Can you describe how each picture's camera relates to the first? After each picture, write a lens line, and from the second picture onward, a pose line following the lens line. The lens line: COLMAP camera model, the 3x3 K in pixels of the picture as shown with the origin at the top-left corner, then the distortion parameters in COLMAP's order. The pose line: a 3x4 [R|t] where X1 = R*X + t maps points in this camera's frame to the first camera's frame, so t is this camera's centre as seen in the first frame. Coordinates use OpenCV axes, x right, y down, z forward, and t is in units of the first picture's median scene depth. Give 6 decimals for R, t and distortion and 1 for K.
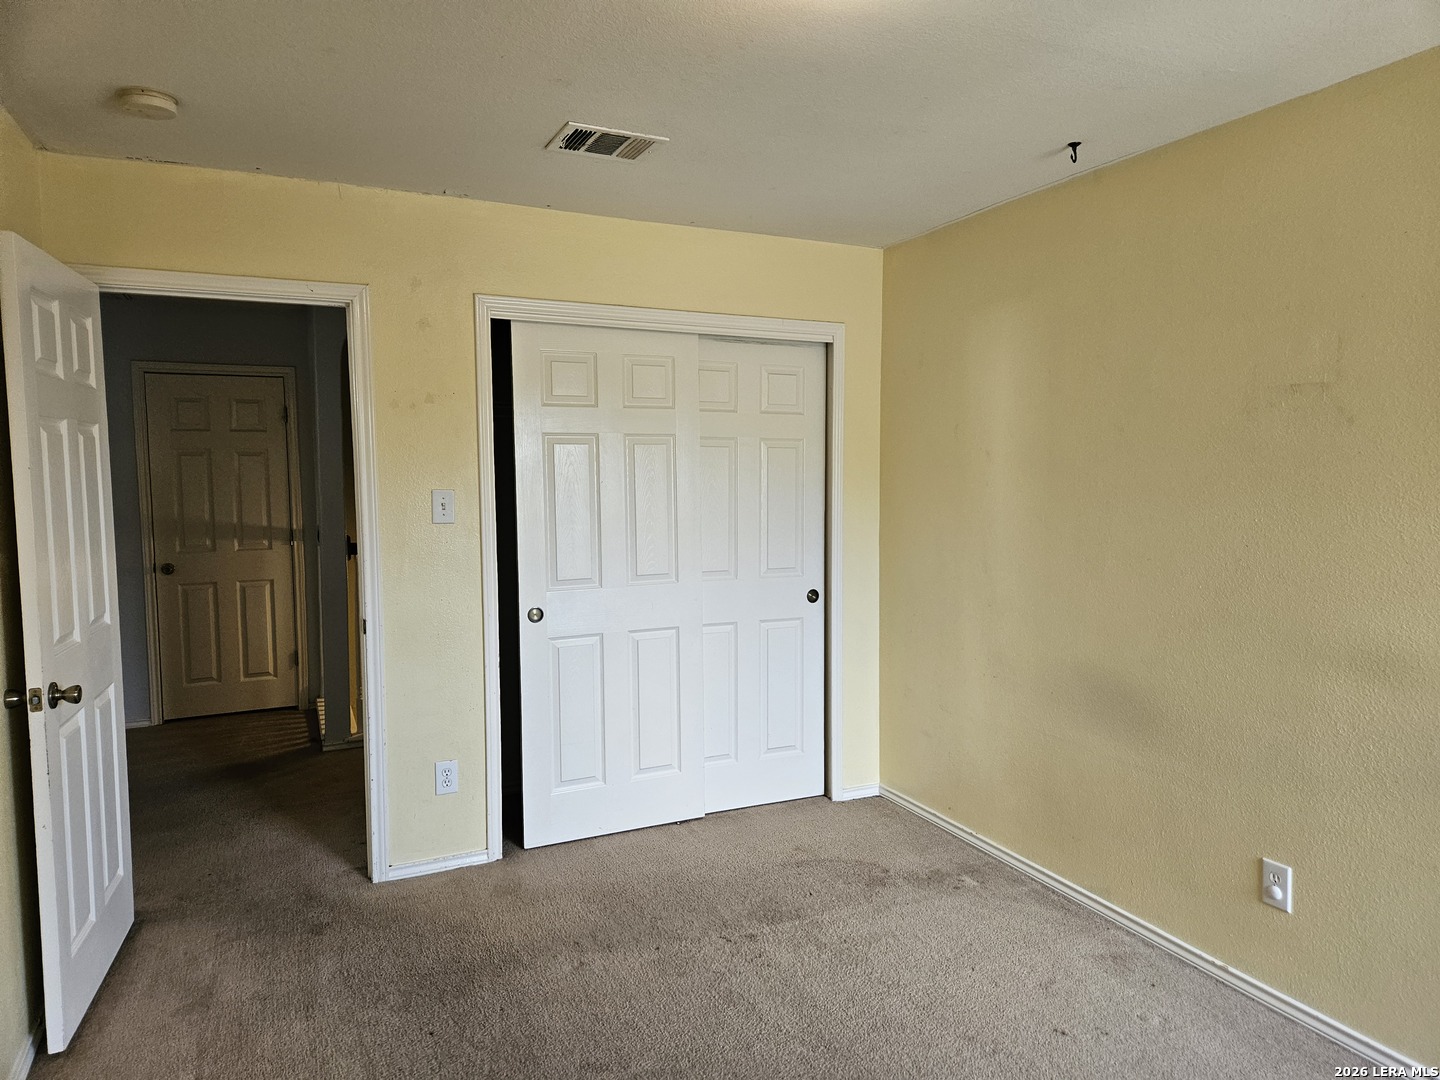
lens RADIAL K [[974.4, 0, 719.4], [0, 974.4, 536.1], [0, 0, 1]] dist [0.059369, -0.042000]
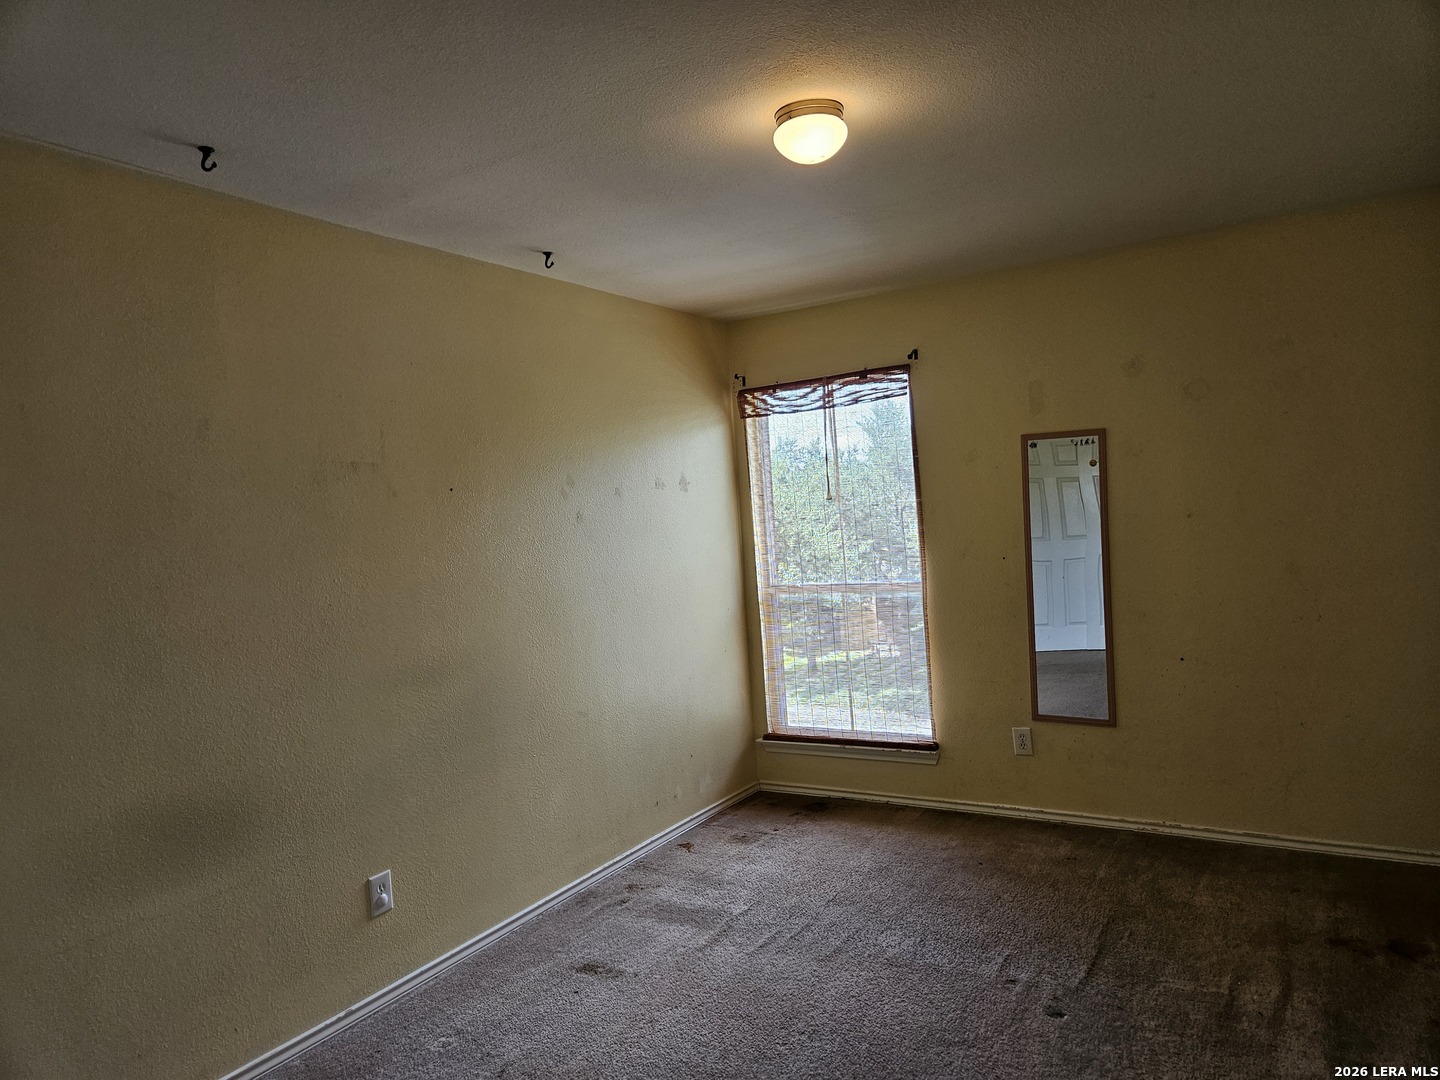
lens RADIAL K [[974.4, 0, 720.6], [0, 974.4, 539.8], [0, 0, 1]] dist [0.059369, -0.042000]
pose [[-0.558269, 0.022228, 0.829362, -0.599223], [0.127730, 0.990026, 0.059445, -0.070542], [-0.819769, 0.139121, -0.555540, 1.221320]]
